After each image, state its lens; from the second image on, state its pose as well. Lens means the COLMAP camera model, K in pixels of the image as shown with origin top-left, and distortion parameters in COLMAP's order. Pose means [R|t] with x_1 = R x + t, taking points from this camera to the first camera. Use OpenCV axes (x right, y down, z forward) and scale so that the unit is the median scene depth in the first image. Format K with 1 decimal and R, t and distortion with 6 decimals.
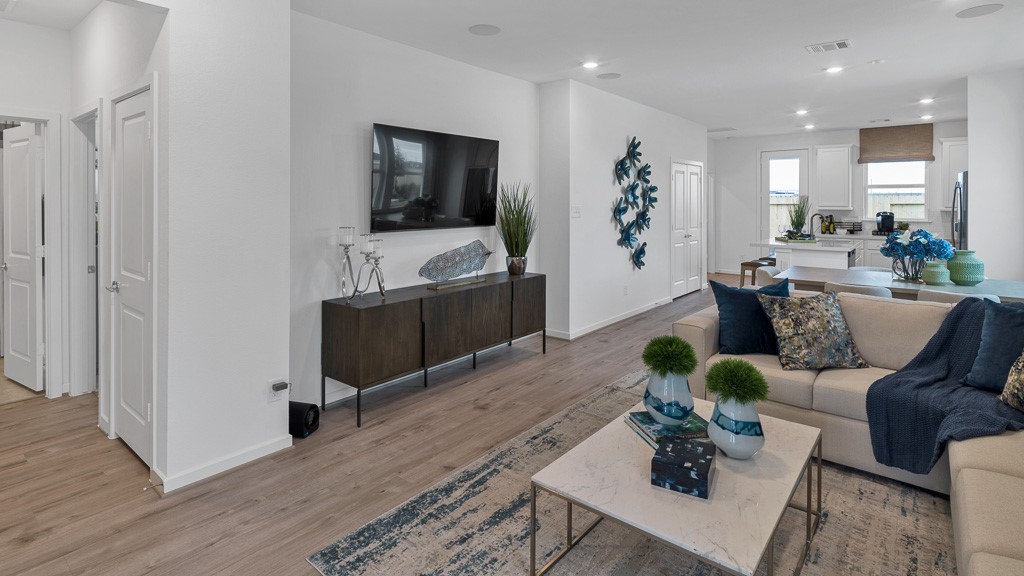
lens RADIAL K [[516.7, 0, 502.7], [0, 516.7, 203.7], [0, 0, 1]] dist [0.001539, 0.000091]
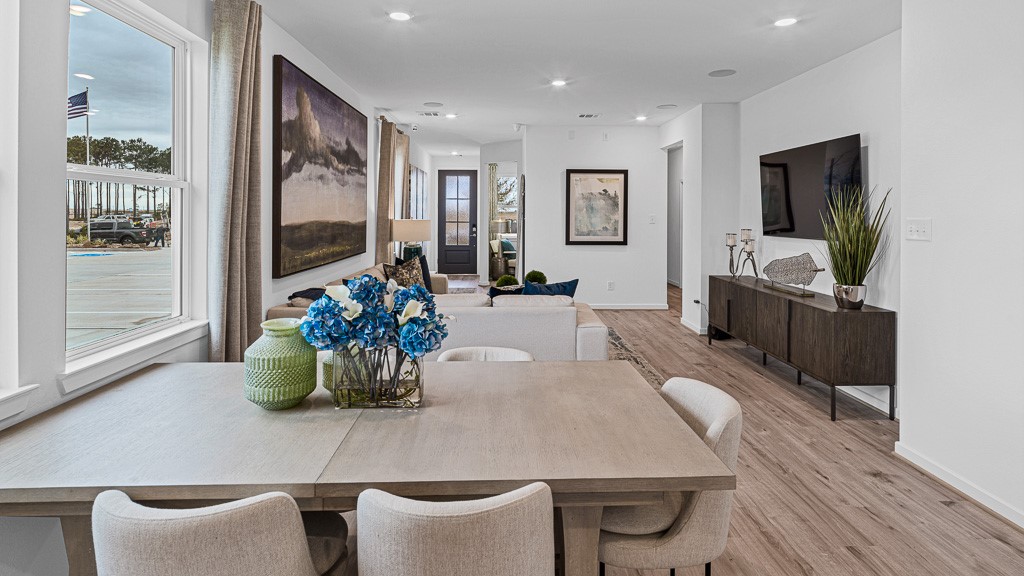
lens RADIAL K [[516.7, 0, 514.6], [0, 516.7, 217.6], [0, 0, 1]] dist [0.001539, 0.000091]
pose [[-0.746463, -0.001479, -0.665425, 0.987096], [-0.012095, 0.999862, 0.011345, 0.002185], [0.665317, 0.016517, -0.746379, 1.364025]]
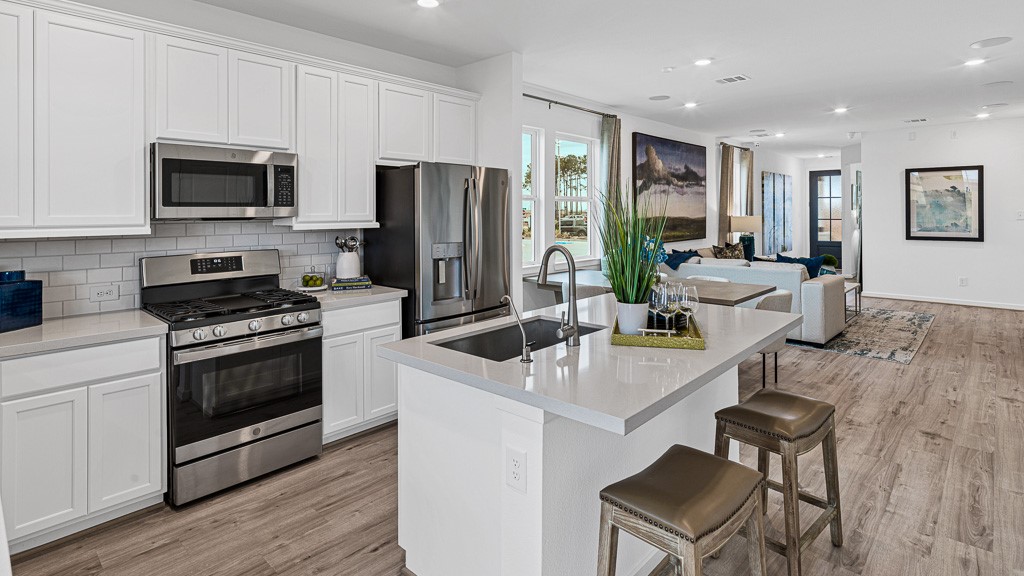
lens RADIAL K [[516.7, 0, 512.2], [0, 516.7, 218.4], [0, 0, 1]] dist [0.001539, 0.000091]
pose [[-0.998638, 0.001016, 0.052155, 1.018588], [0.001964, 0.999834, 0.018117, -0.001393], [-0.052128, 0.018194, -0.998475, 2.095933]]
